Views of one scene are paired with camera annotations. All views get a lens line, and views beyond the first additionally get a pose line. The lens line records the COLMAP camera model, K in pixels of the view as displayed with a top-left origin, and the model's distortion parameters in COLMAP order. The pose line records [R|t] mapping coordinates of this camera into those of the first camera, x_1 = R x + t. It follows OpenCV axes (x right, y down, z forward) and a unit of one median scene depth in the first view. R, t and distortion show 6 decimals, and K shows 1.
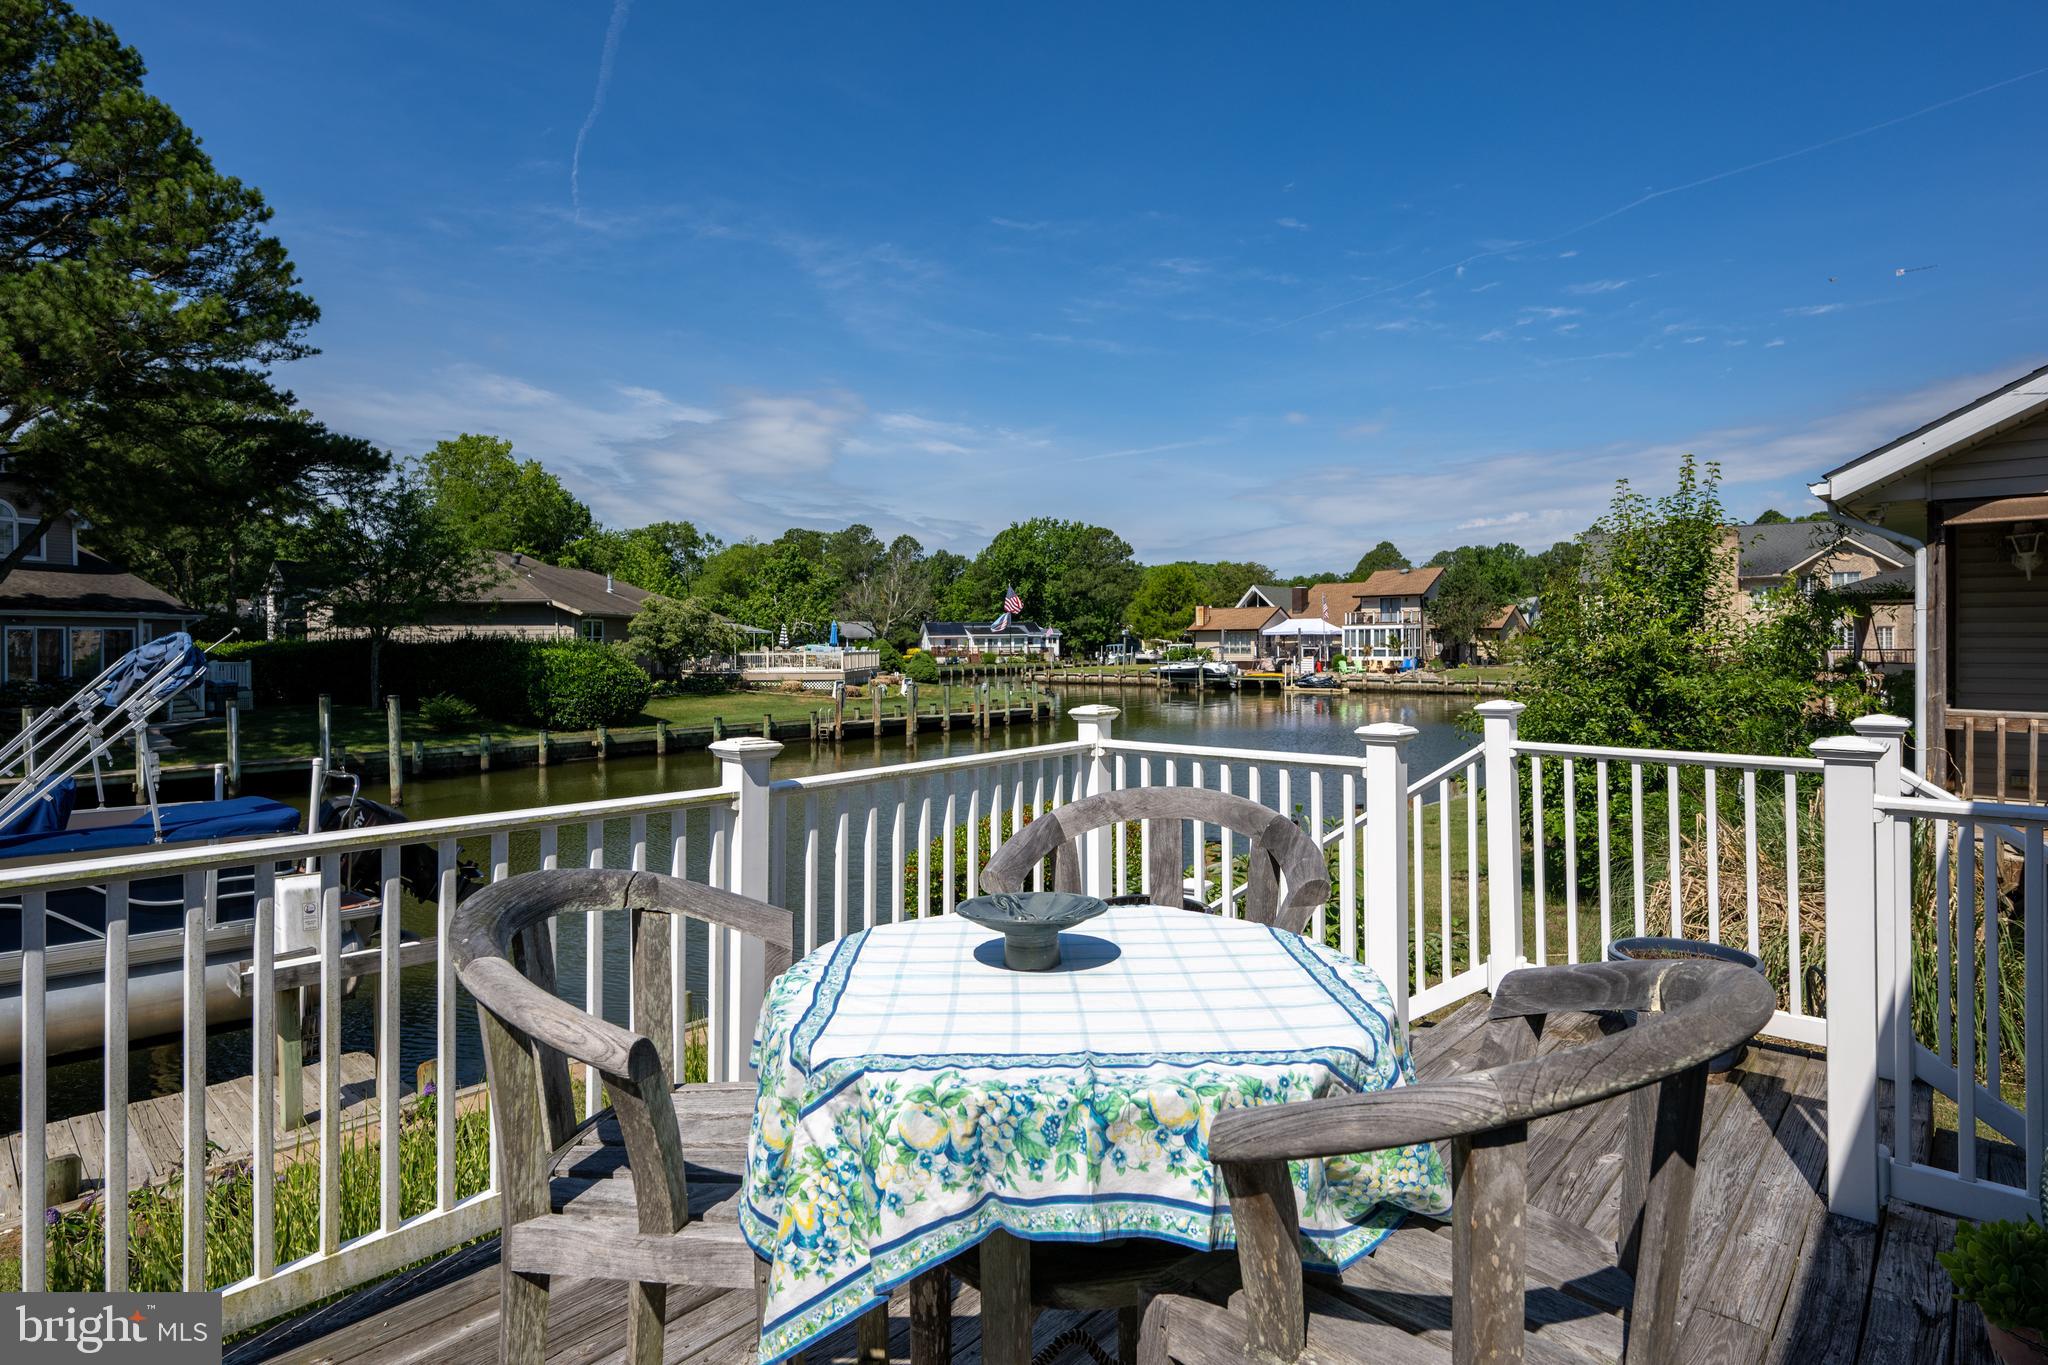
lens RADIAL K [[1085.3, 0, 1008.0], [0, 1085.3, 646.2], [0, 0, 1]] dist [0.002417, -0.001050]
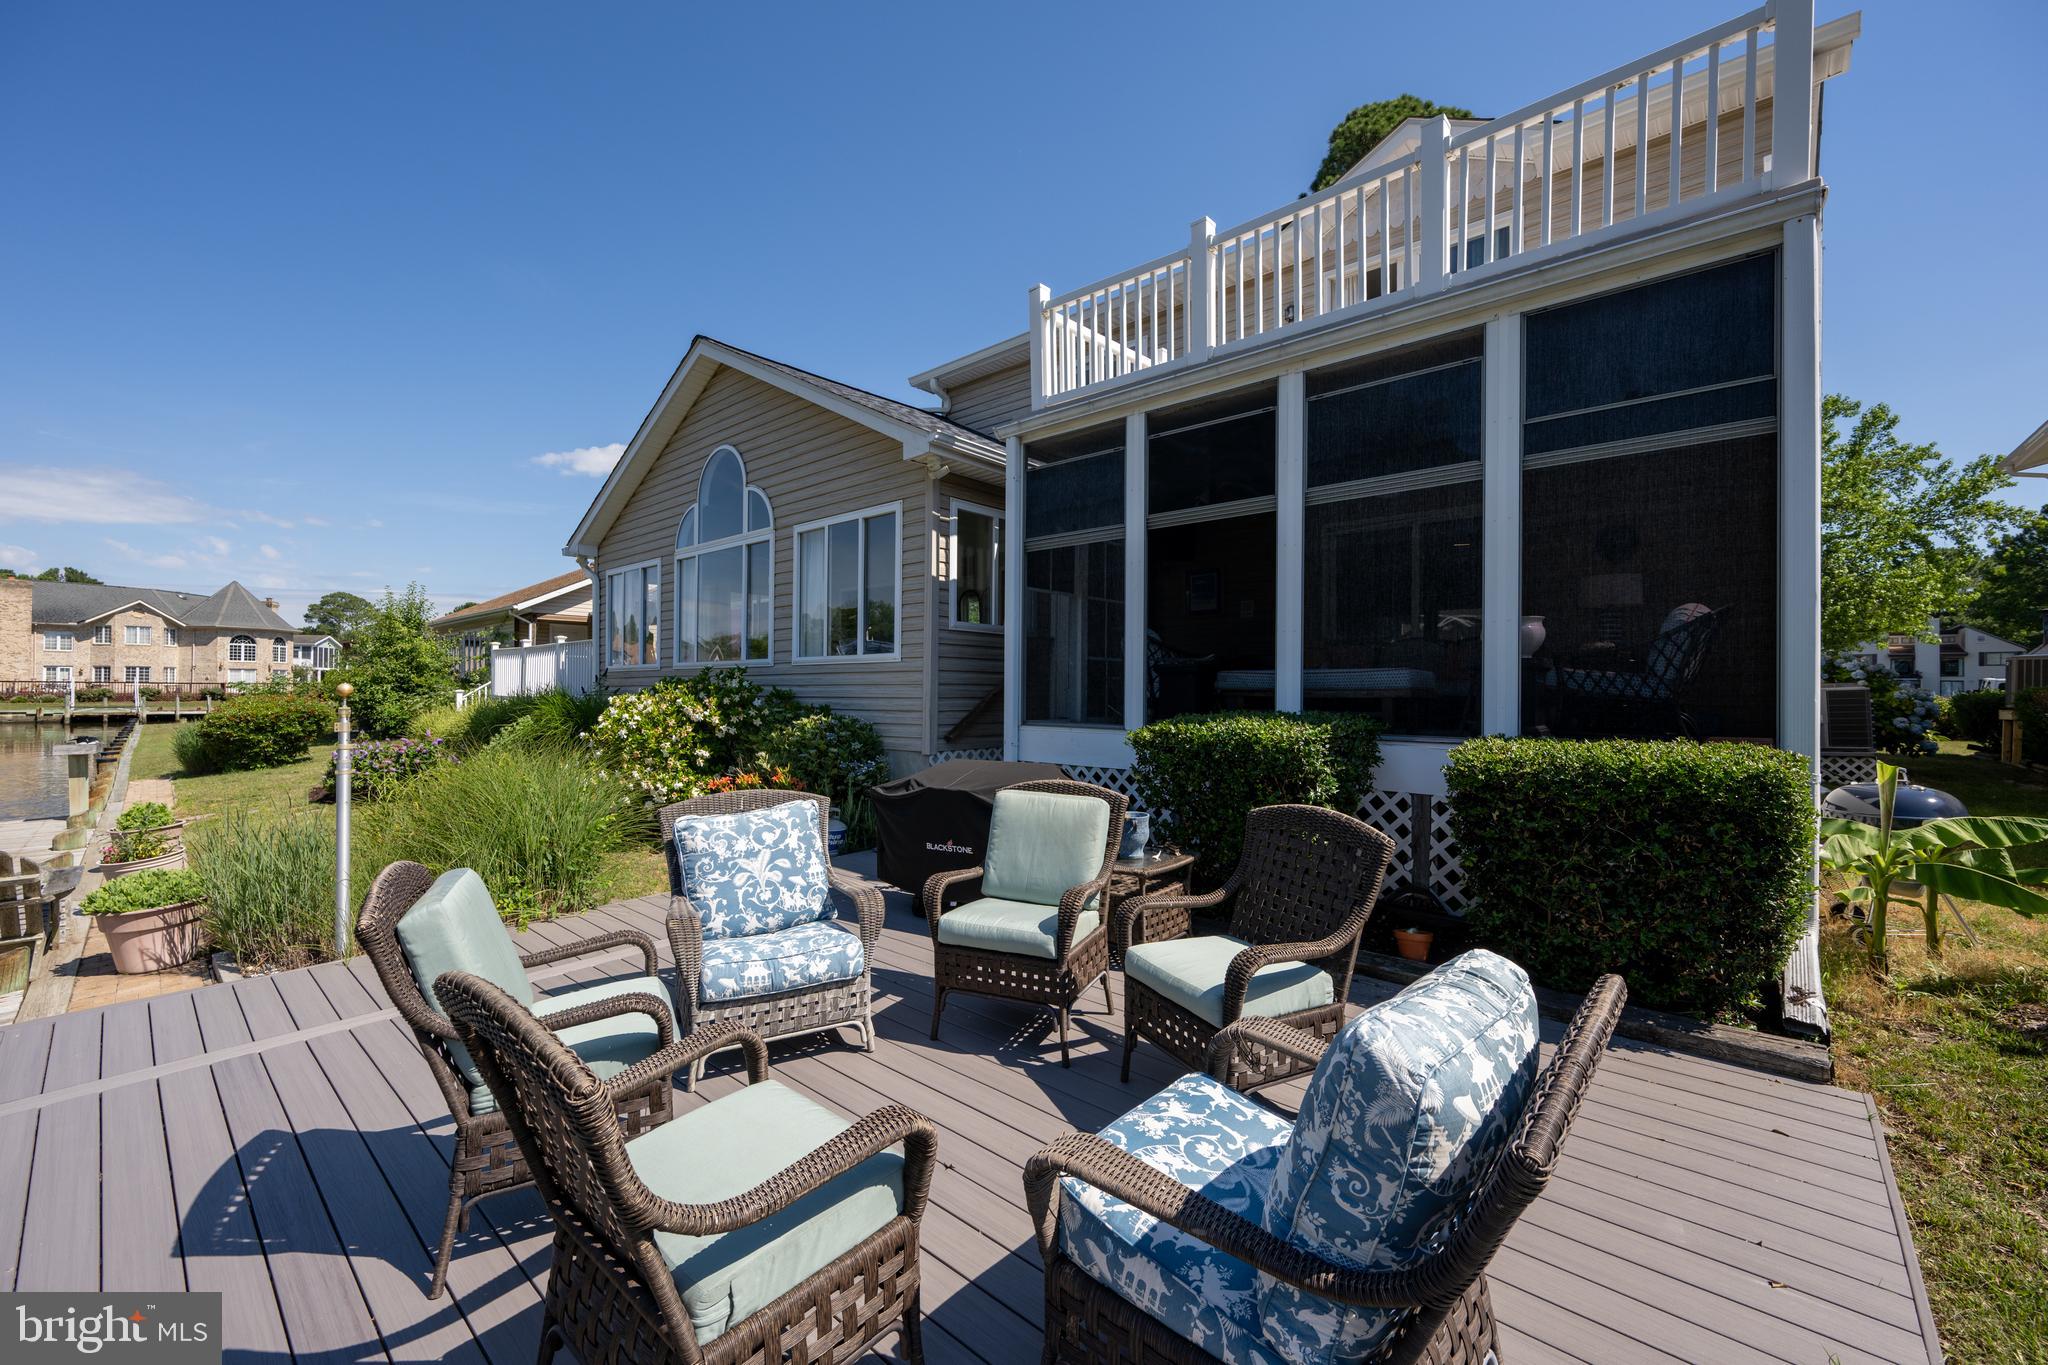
lens RADIAL K [[814.0, 0, 1024.0], [0, 814.0, 682.5], [0, 0, 1]] dist [0.009252, 0.000184]
pose [[-0.006050, 0.018589, 0.999809, -0.348401], [0.001505, 0.999826, -0.018581, 0.030335], [-0.999981, 0.001392, -0.006077, -0.127205]]
